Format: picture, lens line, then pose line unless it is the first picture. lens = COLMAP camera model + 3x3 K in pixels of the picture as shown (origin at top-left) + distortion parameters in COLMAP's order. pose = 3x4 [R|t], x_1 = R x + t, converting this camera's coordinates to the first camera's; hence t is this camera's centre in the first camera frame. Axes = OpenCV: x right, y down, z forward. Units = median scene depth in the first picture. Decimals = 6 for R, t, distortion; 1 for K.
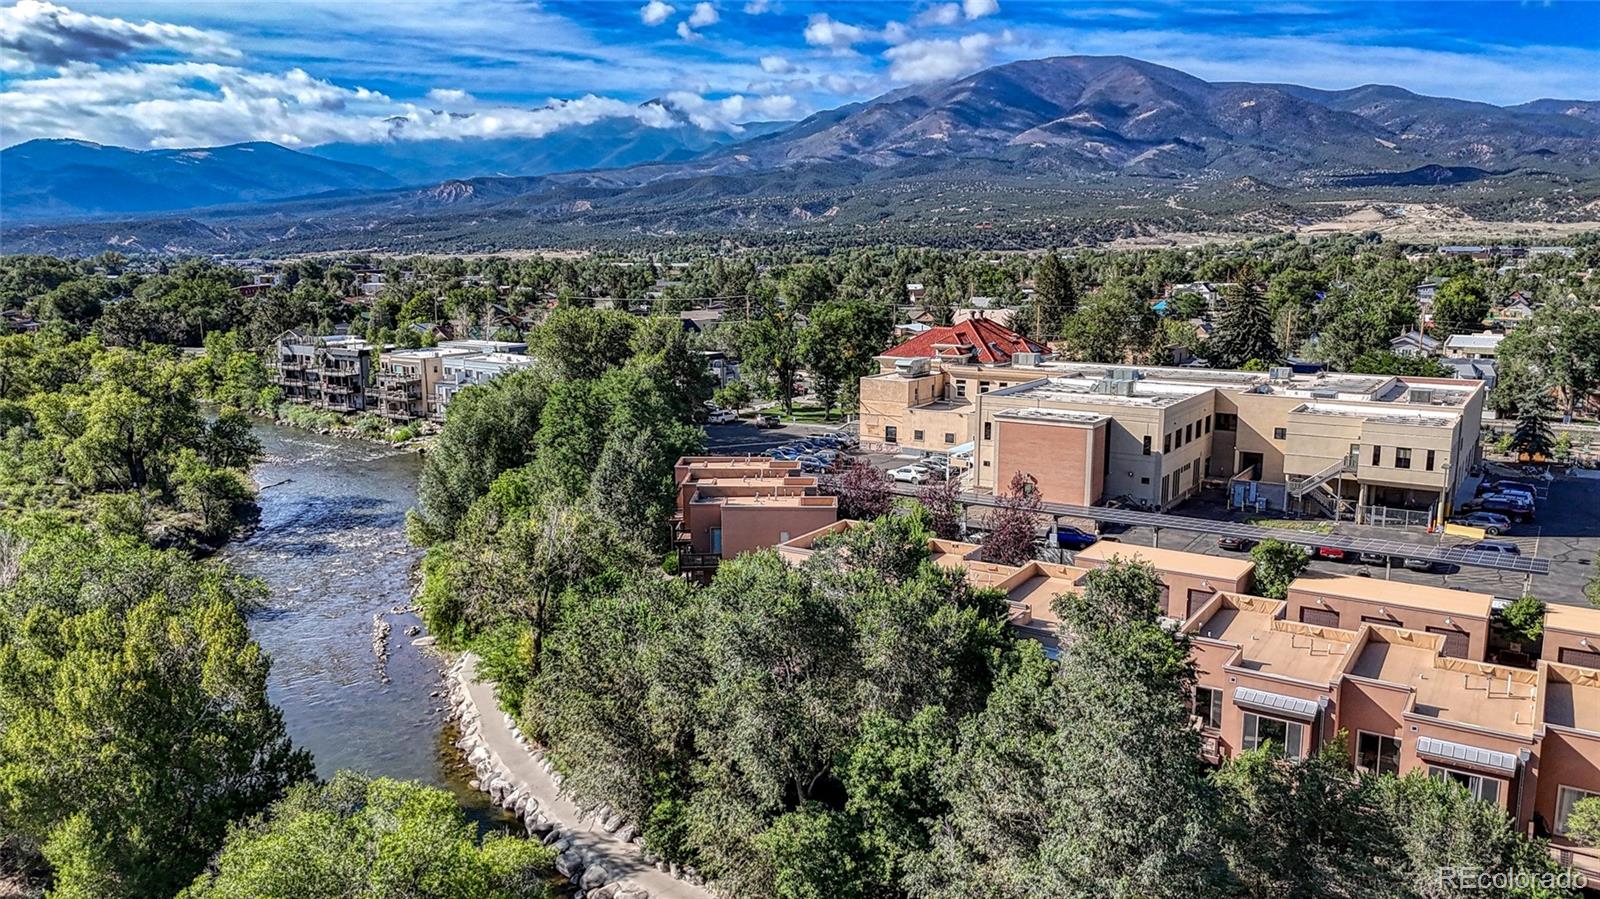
lens RADIAL K [[1170.0, 0, 801.3], [0, 1170.0, 450.5], [0, 0, 1]] dist [0.068909, -0.059710]
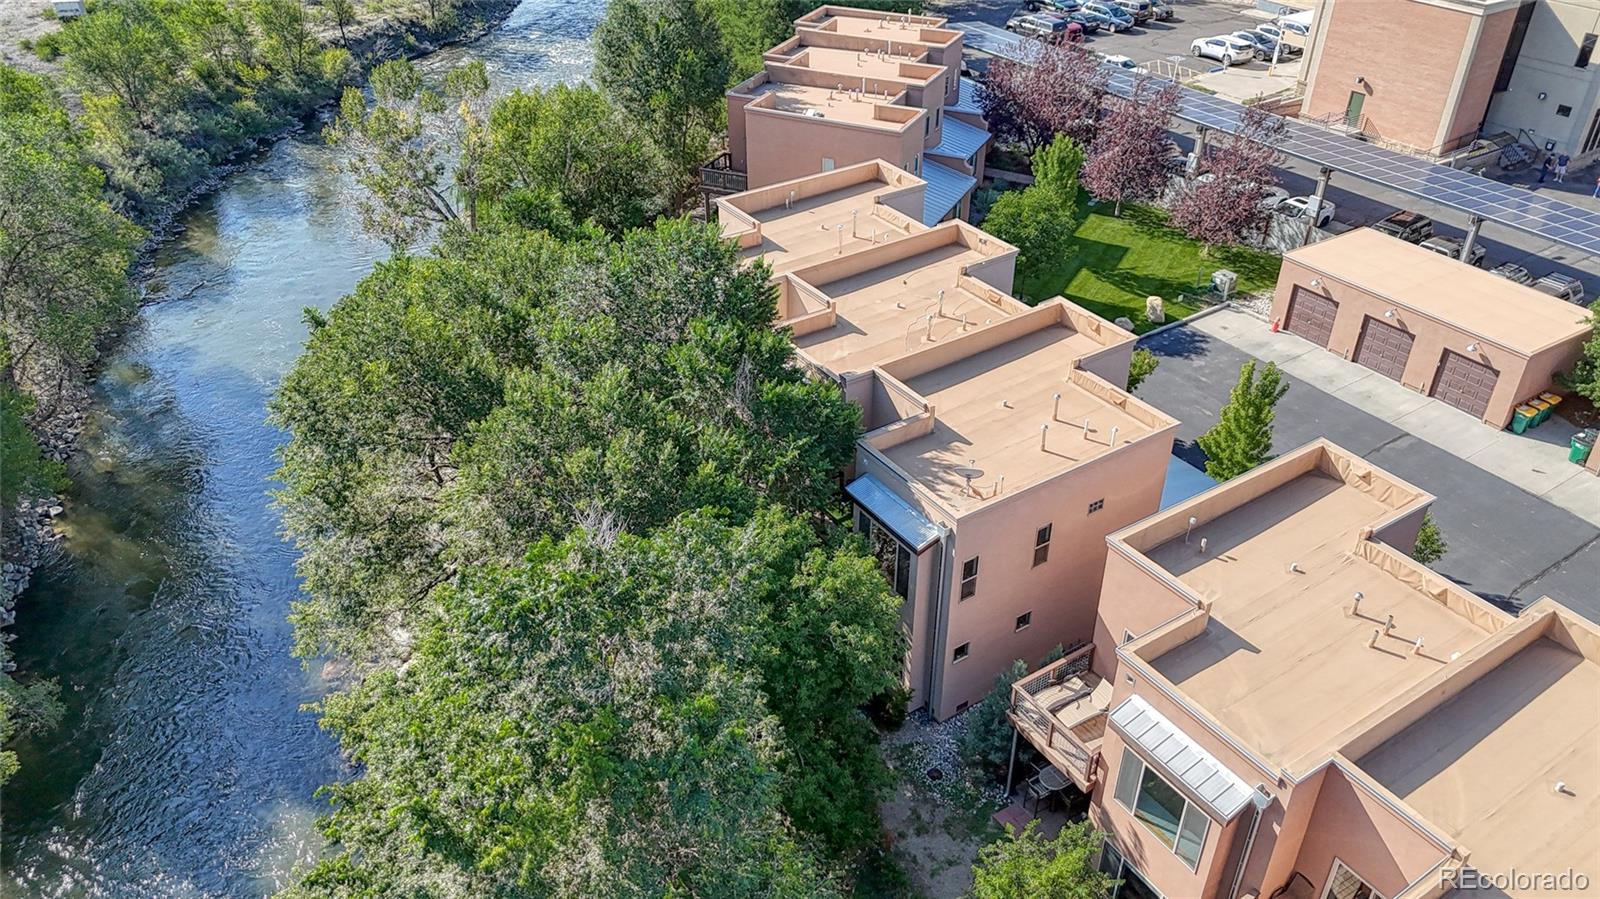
lens RADIAL K [[1170.0, 0, 801.3], [0, 1170.0, 450.5], [0, 0, 1]] dist [0.068909, -0.059710]
pose [[0.915681, 0.224242, -0.333533, 0.204422], [-0.070910, 0.906999, 0.415120, -0.051125], [0.395602, -0.356467, 0.846422, 0.293671]]
